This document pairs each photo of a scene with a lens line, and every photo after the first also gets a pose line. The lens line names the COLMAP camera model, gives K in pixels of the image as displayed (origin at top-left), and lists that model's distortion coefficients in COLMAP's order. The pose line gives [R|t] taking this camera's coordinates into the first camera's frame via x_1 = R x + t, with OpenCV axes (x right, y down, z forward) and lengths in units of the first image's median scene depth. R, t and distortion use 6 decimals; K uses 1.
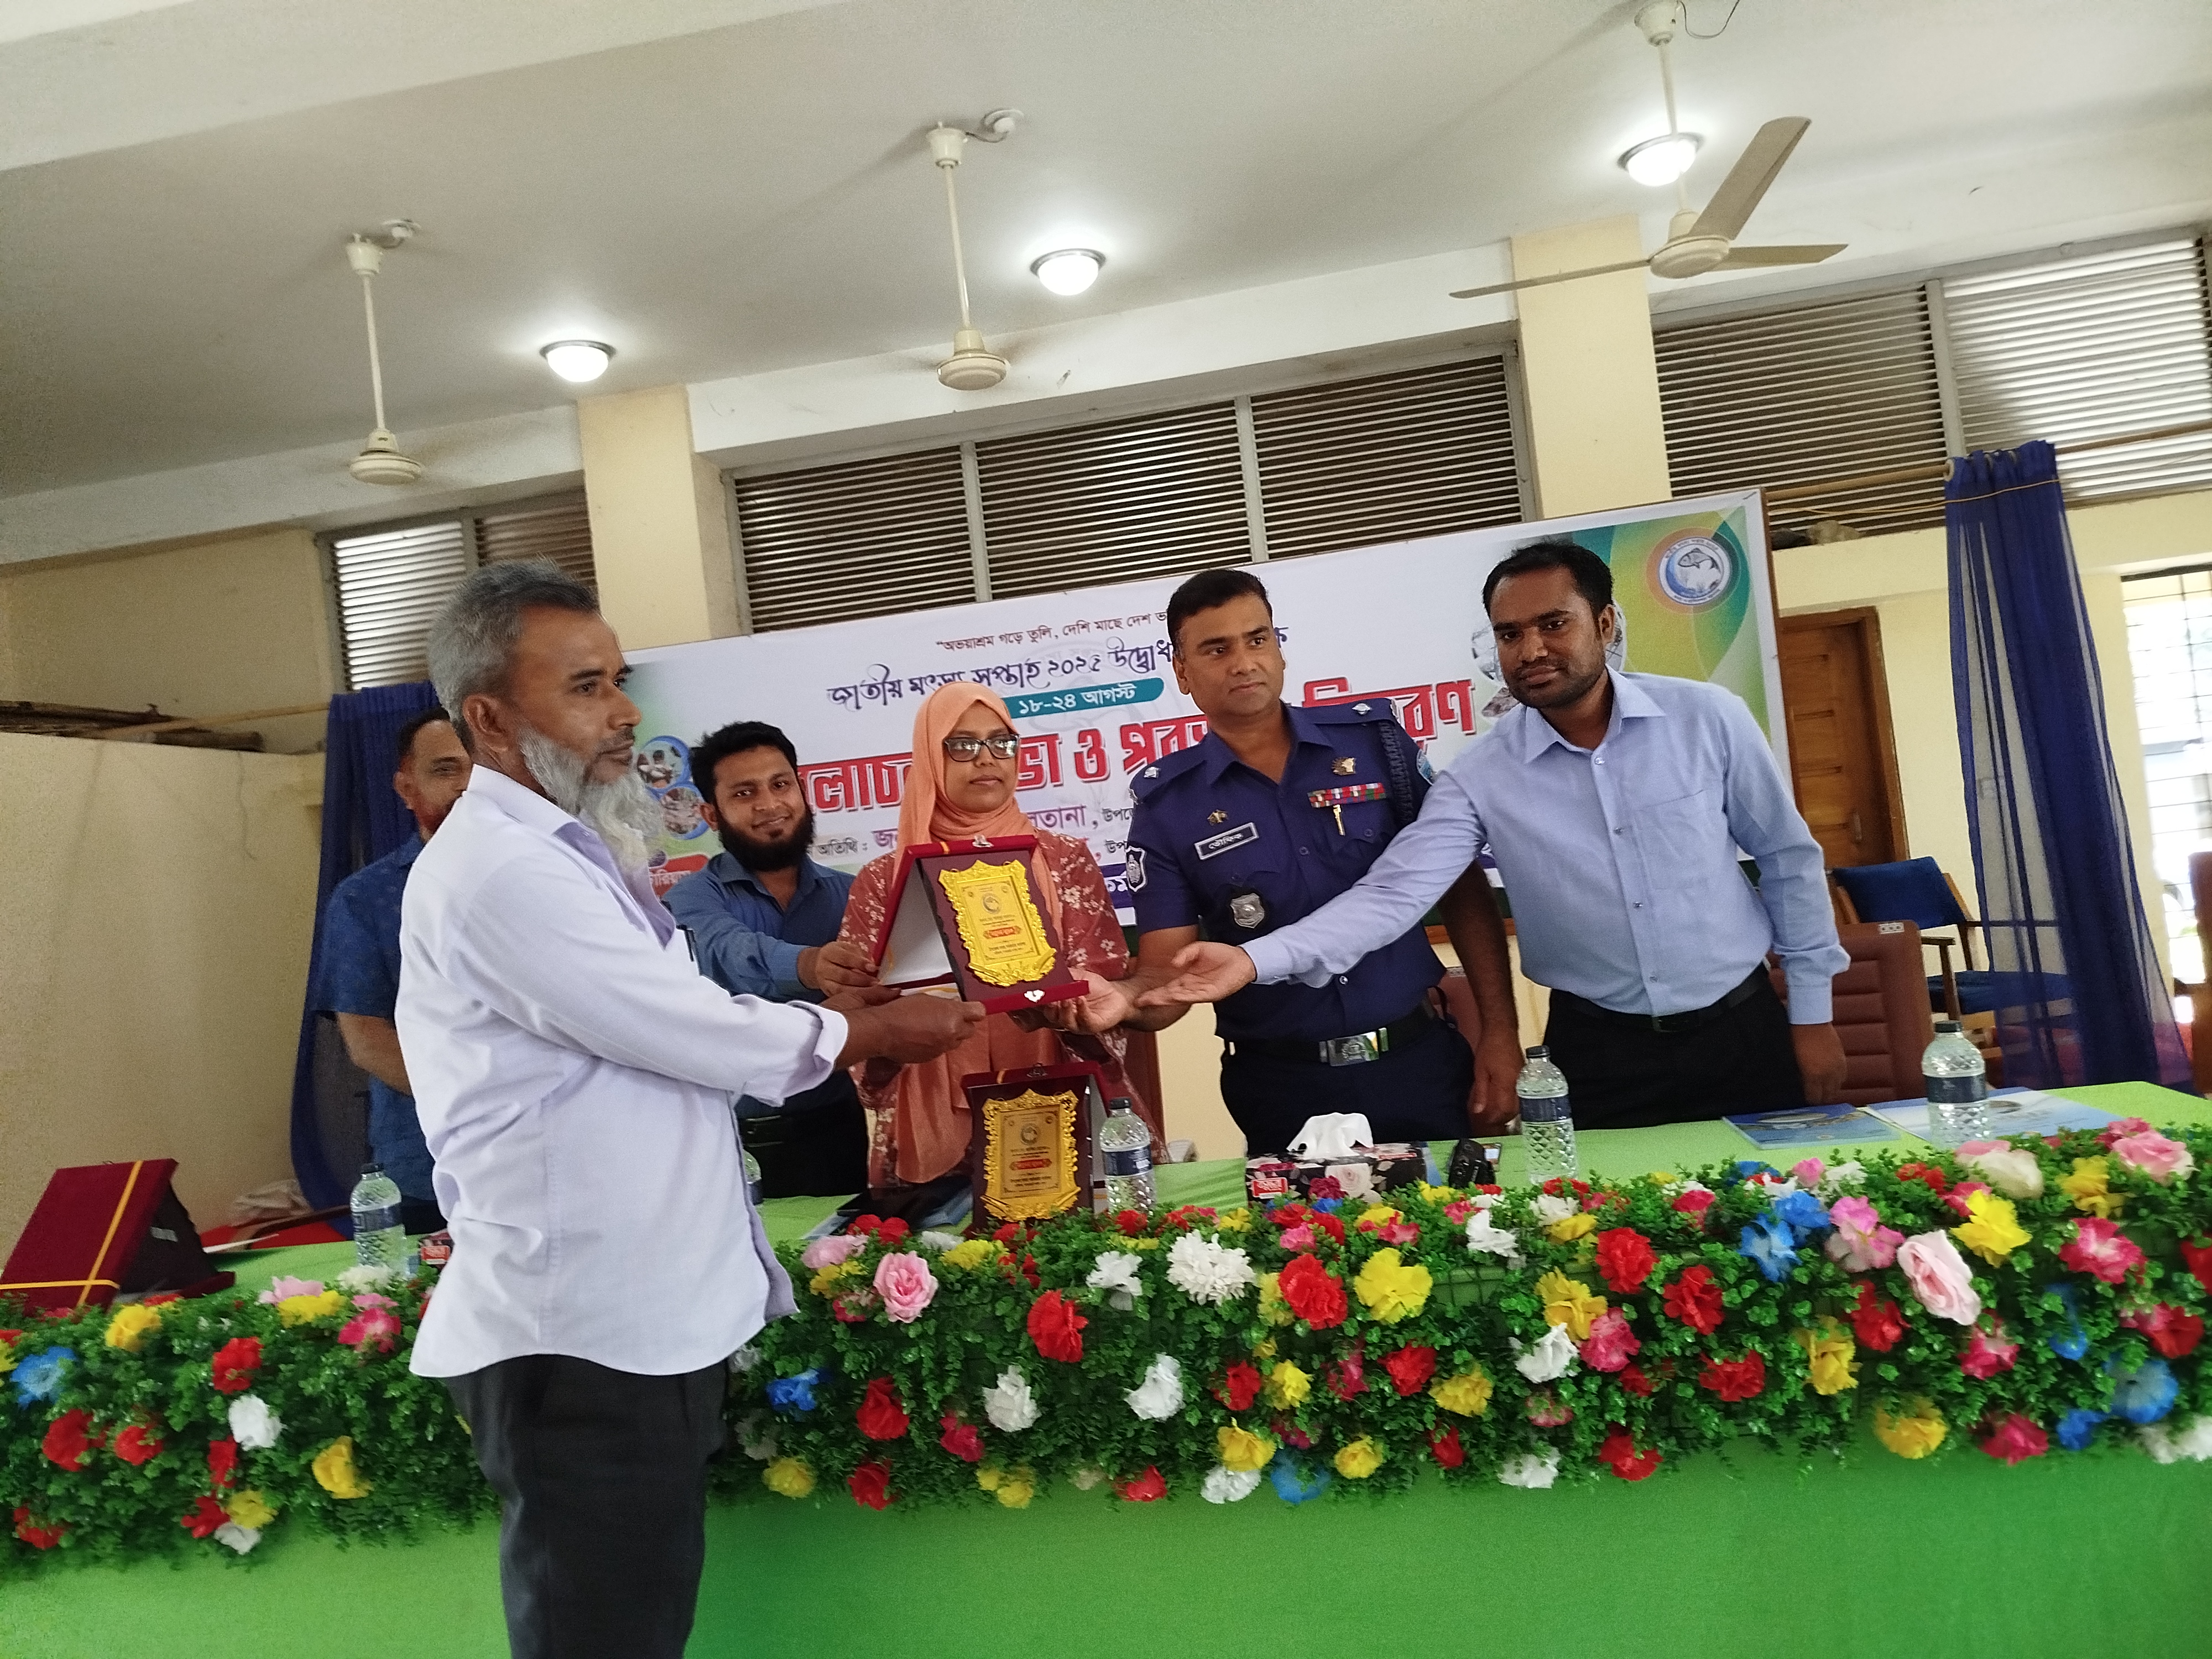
lens RADIAL K [[1529.3, 0, 1115.8], [0, 1529.3, 851.8], [0, 0, 1]] dist [0.123340, -0.187578]
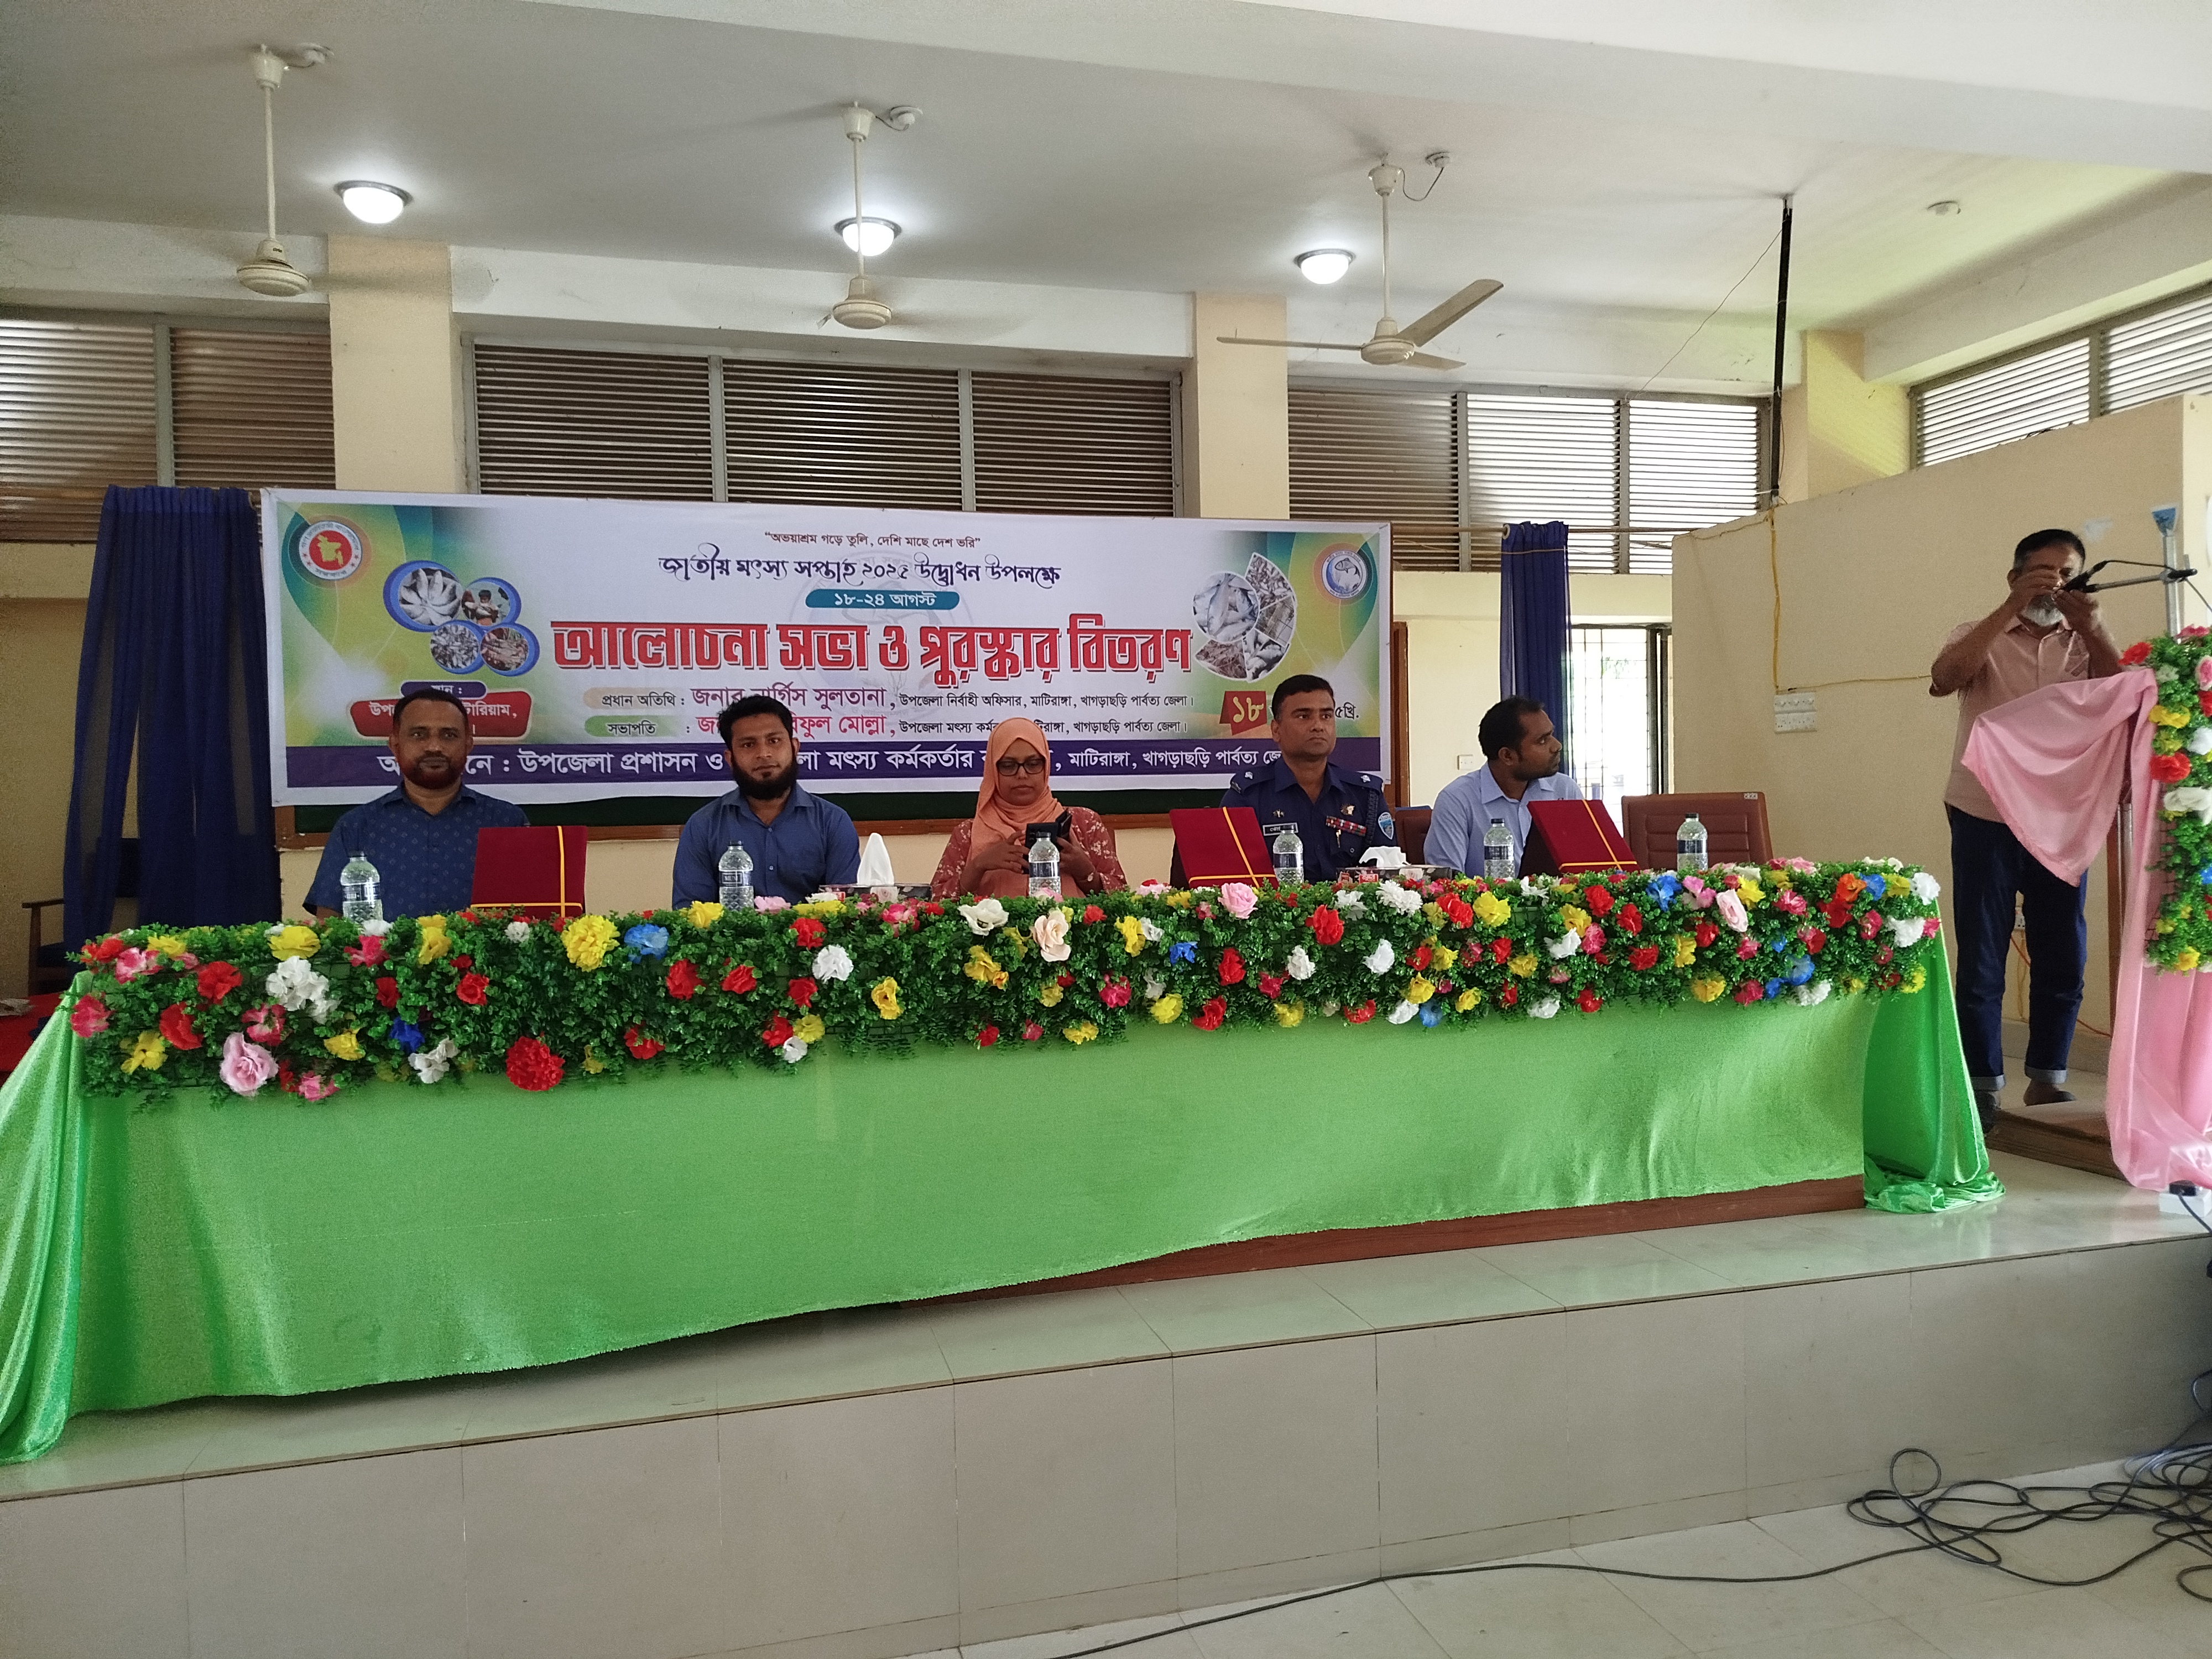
lens RADIAL K [[1533.5, 0, 1113.2], [0, 1533.5, 837.0], [0, 0, 1]] dist [0.099304, -0.131298]
pose [[0.913252, 0.085911, 0.398234, -0.920599], [-0.088689, 0.995993, -0.011480, 0.233561], [-0.397625, -0.024834, 0.917212, -0.498706]]
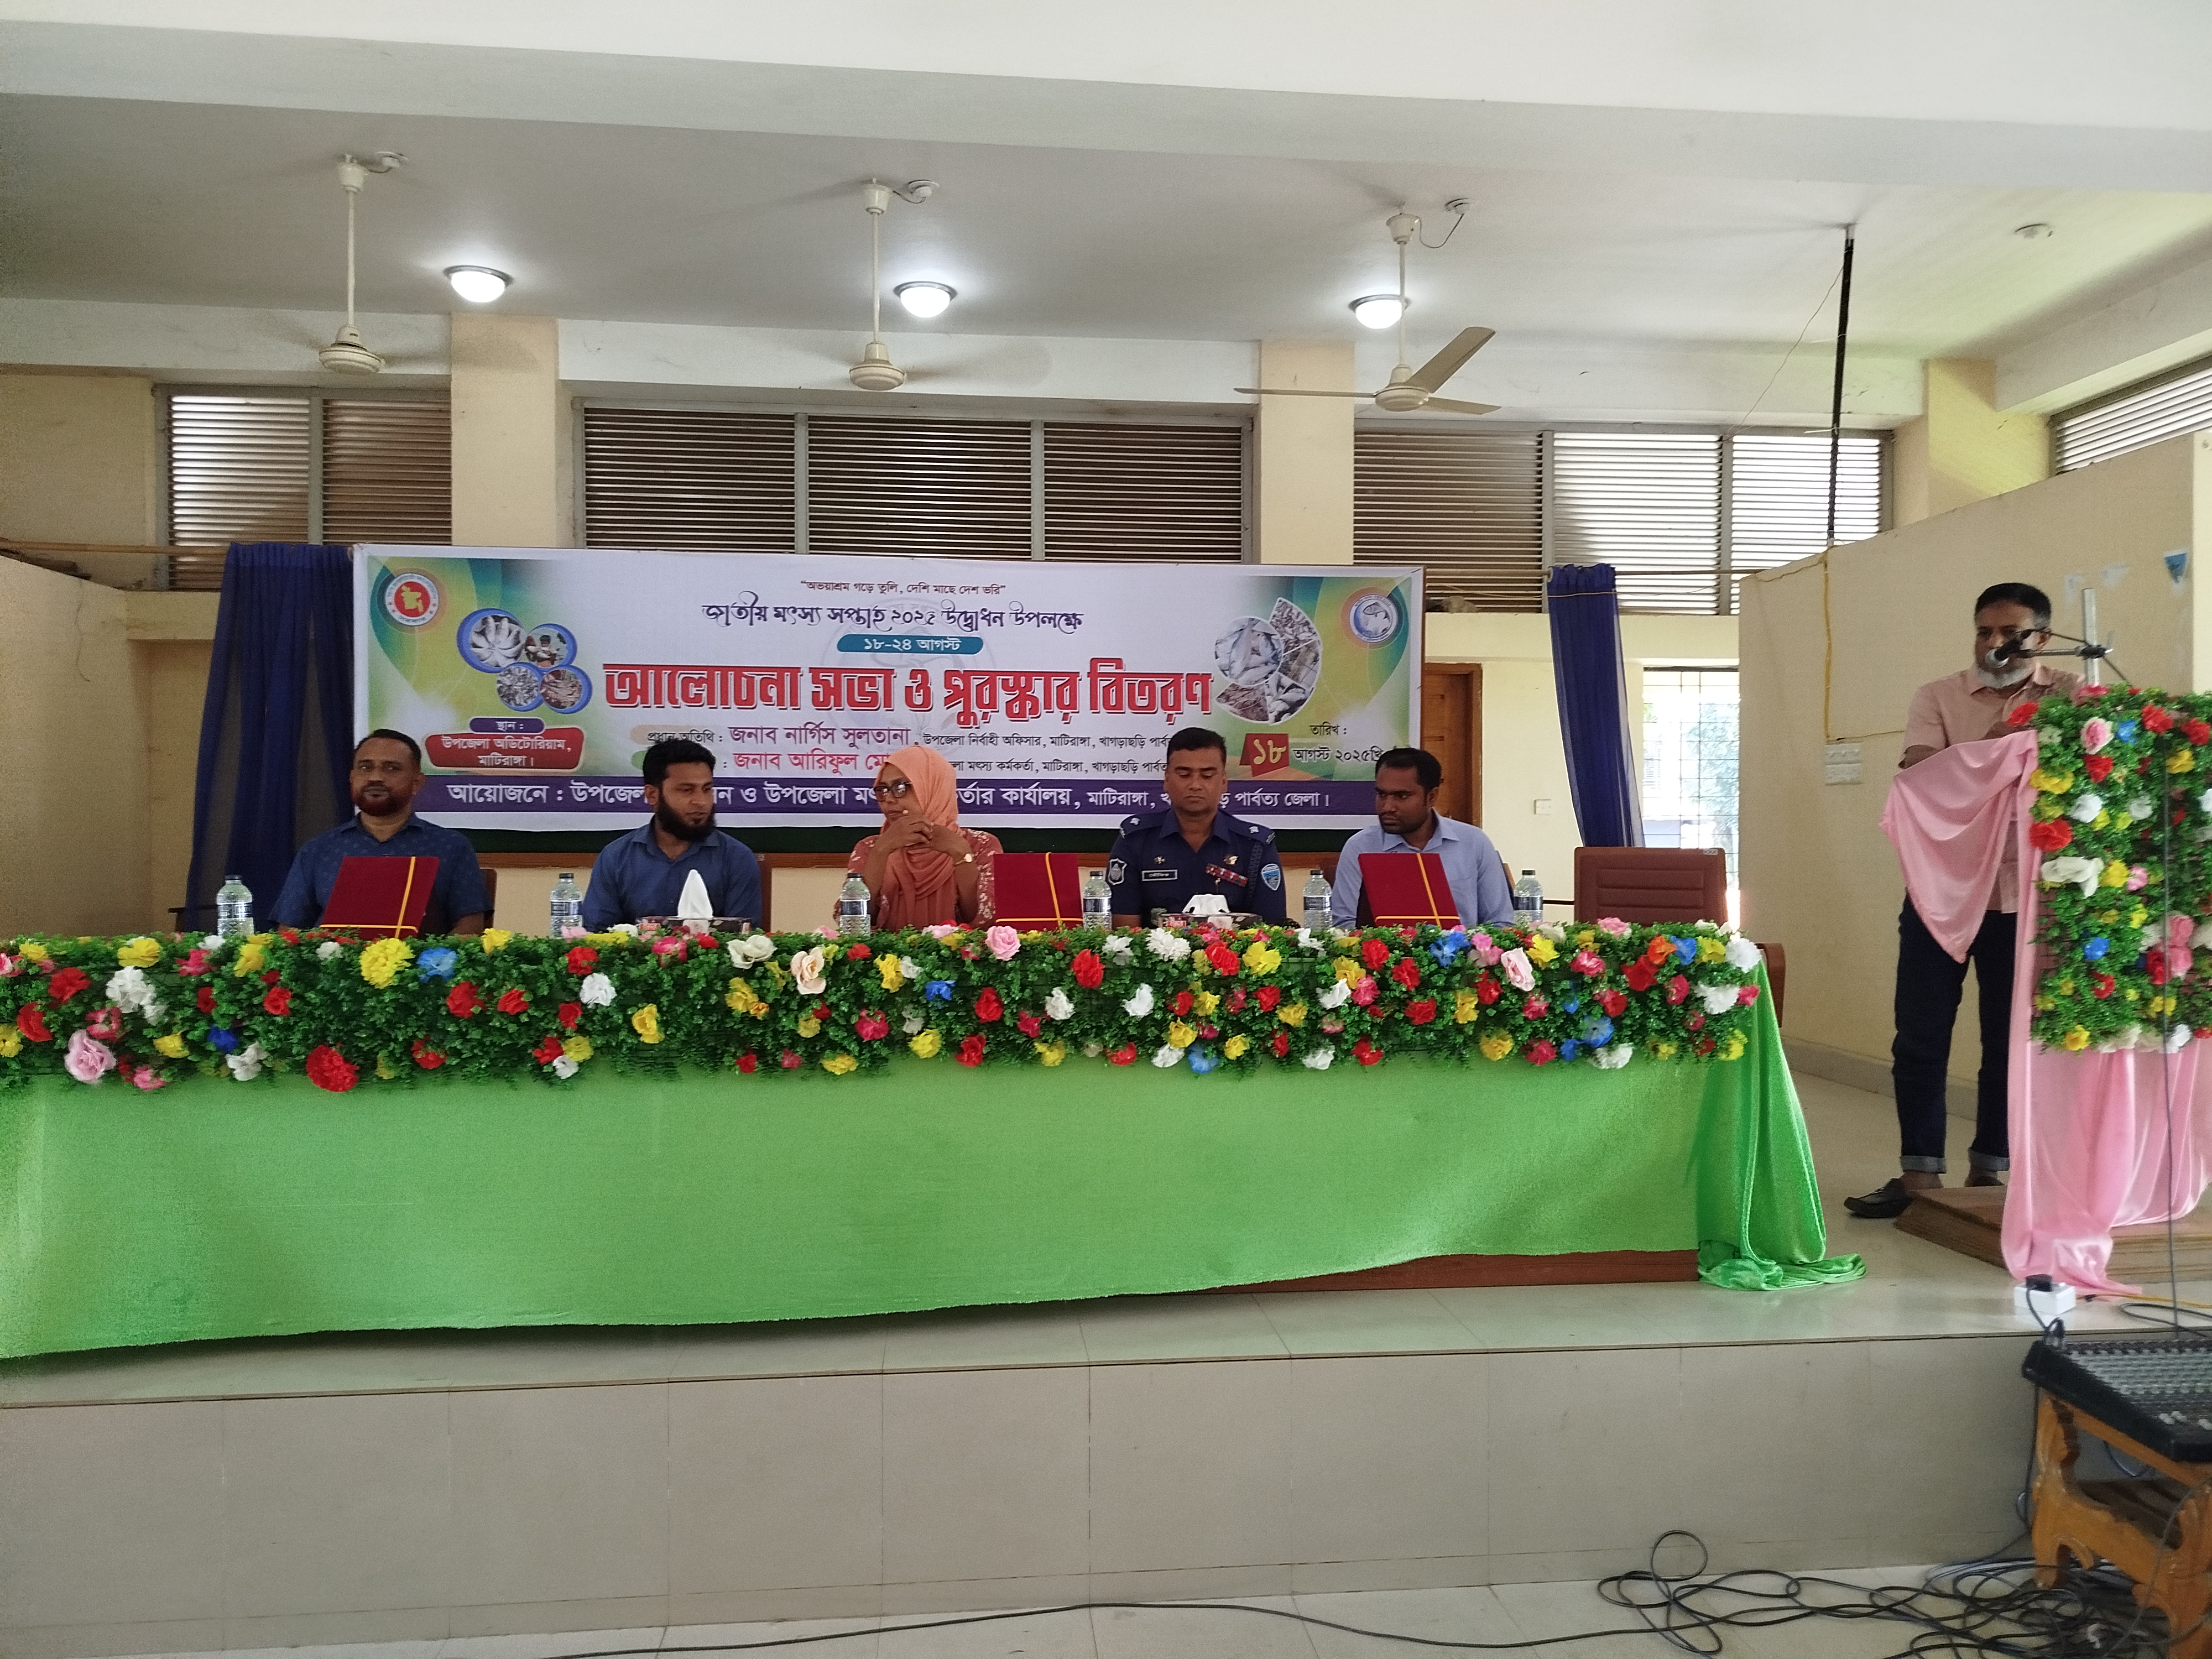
lens RADIAL K [[1528.4, 0, 1112.9], [0, 1528.4, 839.6], [0, 0, 1]] dist [0.114424, -0.152432]
pose [[0.962074, 0.114570, 0.247562, -0.453992], [-0.114909, 0.993289, -0.013130, 0.162645], [-0.247405, -0.015815, 0.968783, -0.747190]]
